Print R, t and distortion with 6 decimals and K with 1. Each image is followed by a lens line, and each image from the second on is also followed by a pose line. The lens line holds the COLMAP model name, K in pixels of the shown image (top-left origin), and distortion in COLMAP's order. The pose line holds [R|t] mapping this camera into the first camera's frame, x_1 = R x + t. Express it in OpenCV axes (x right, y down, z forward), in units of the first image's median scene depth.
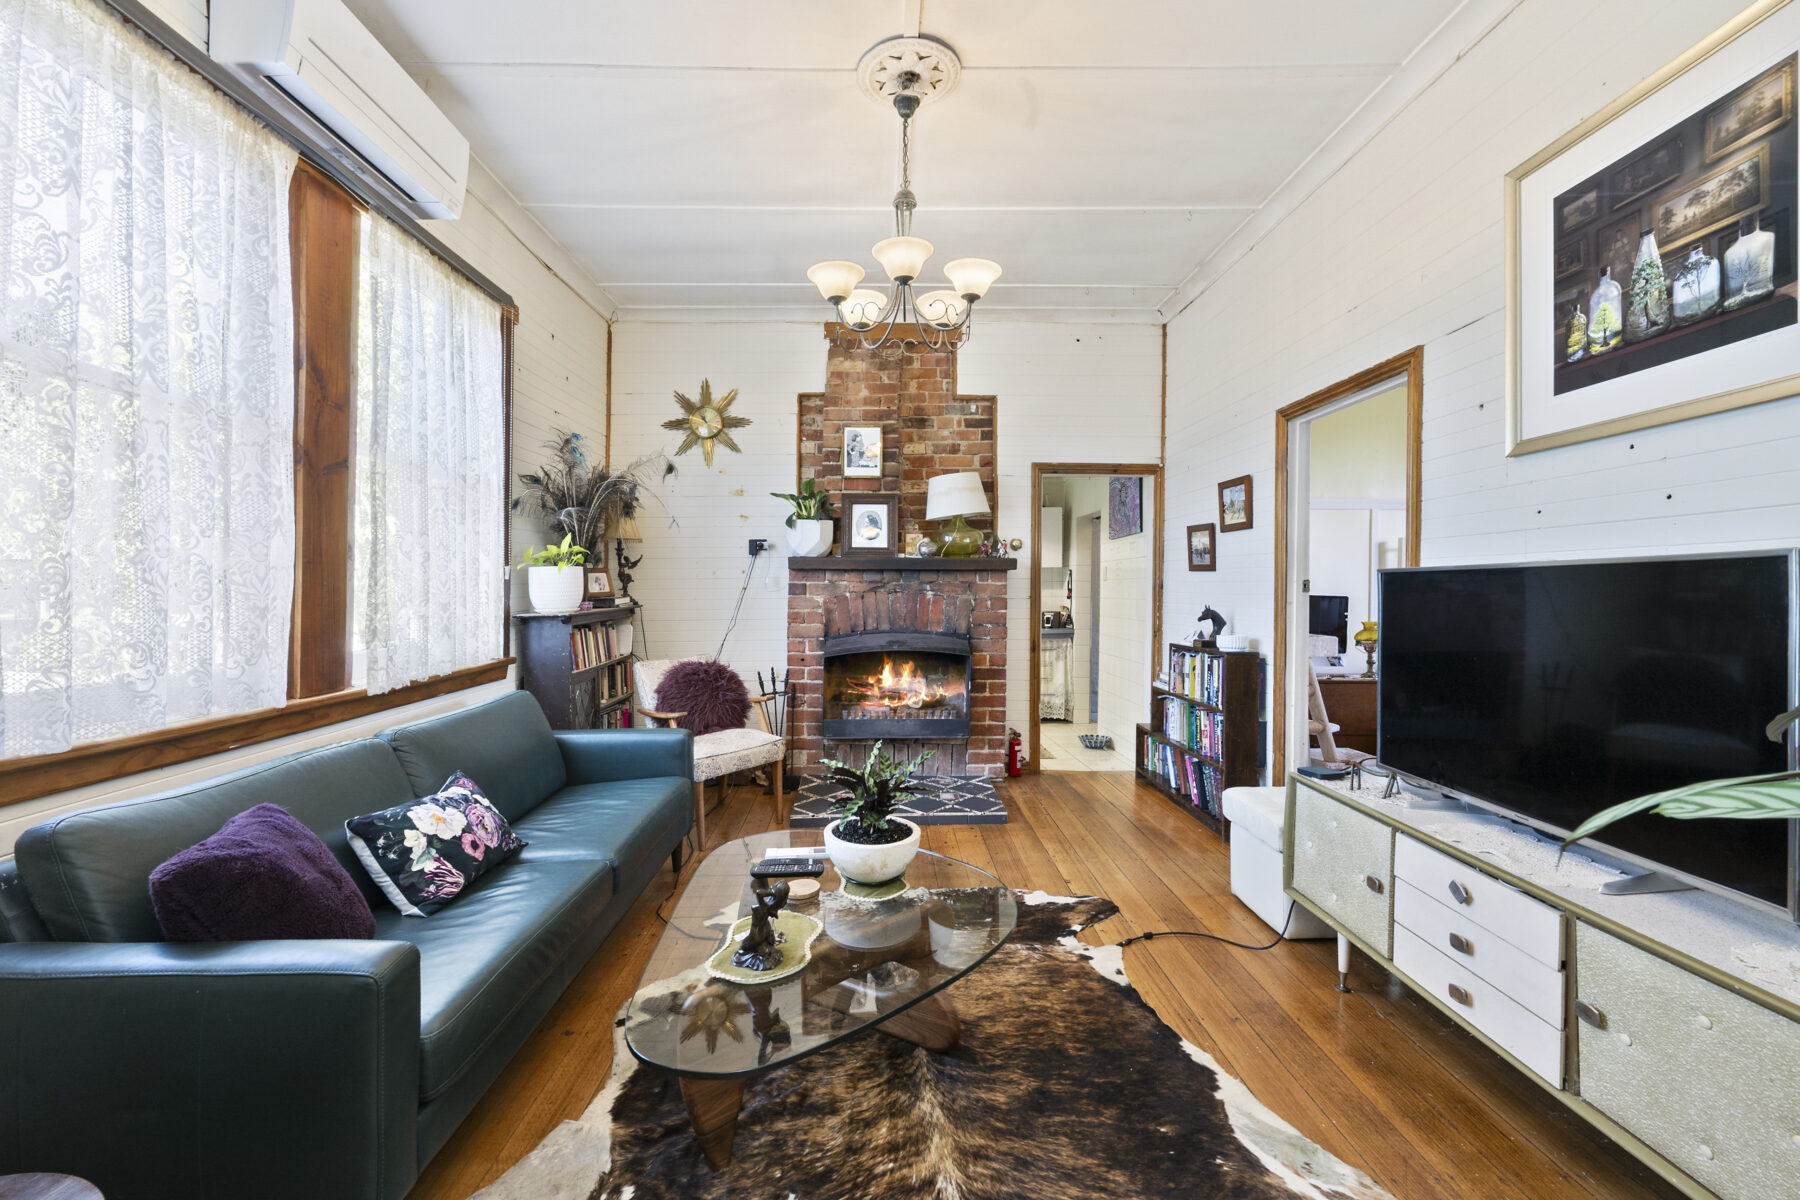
lens RADIAL K [[700.4, 0, 894.8], [0, 700.4, 587.6], [0, 0, 1]] dist [0.000486, 0.000052]
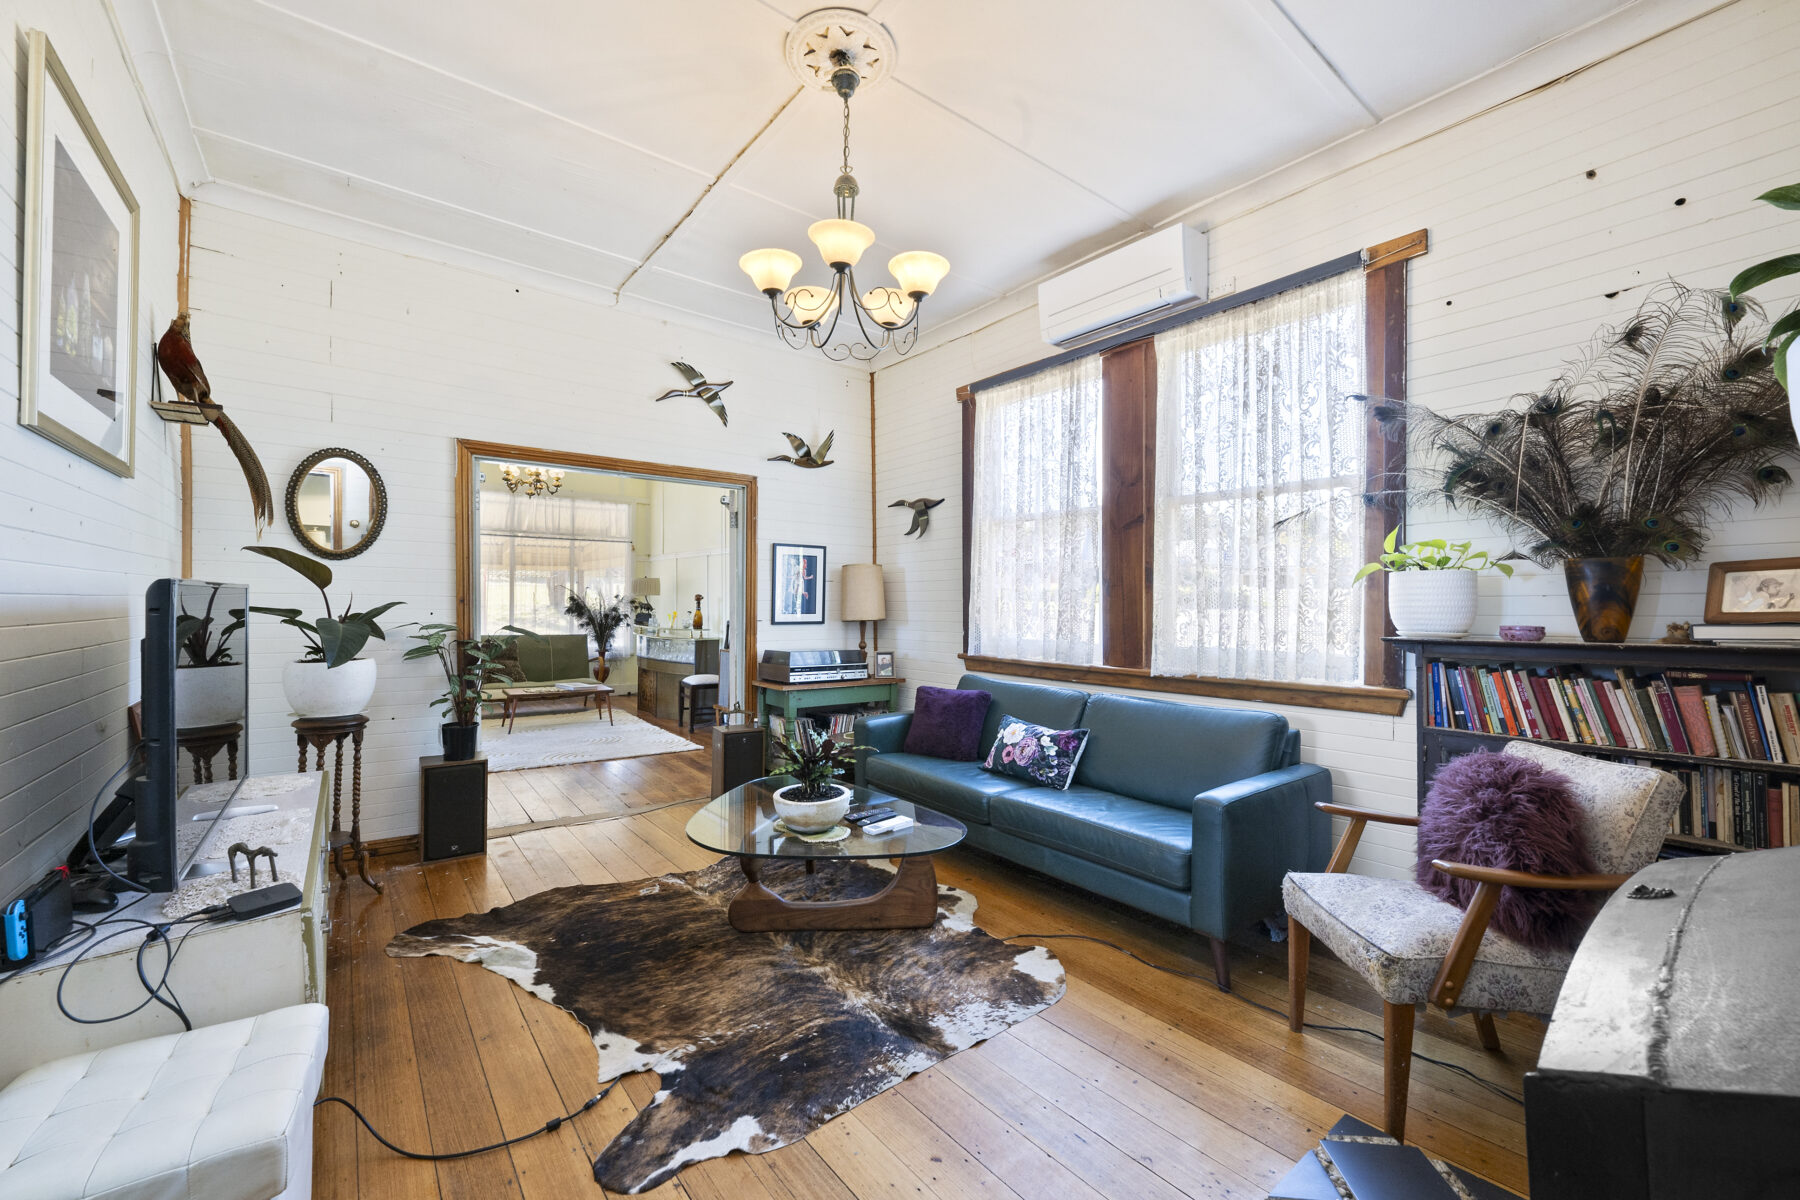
lens RADIAL K [[700.4, 0, 894.2], [0, 700.4, 587.9], [0, 0, 1]] dist [0.000486, 0.000052]
pose [[-0.793961, -0.012763, -0.607835, 0.576797], [-0.007949, 0.999912, -0.010613, -0.010595], [0.607917, -0.003595, -0.793992, 1.932122]]
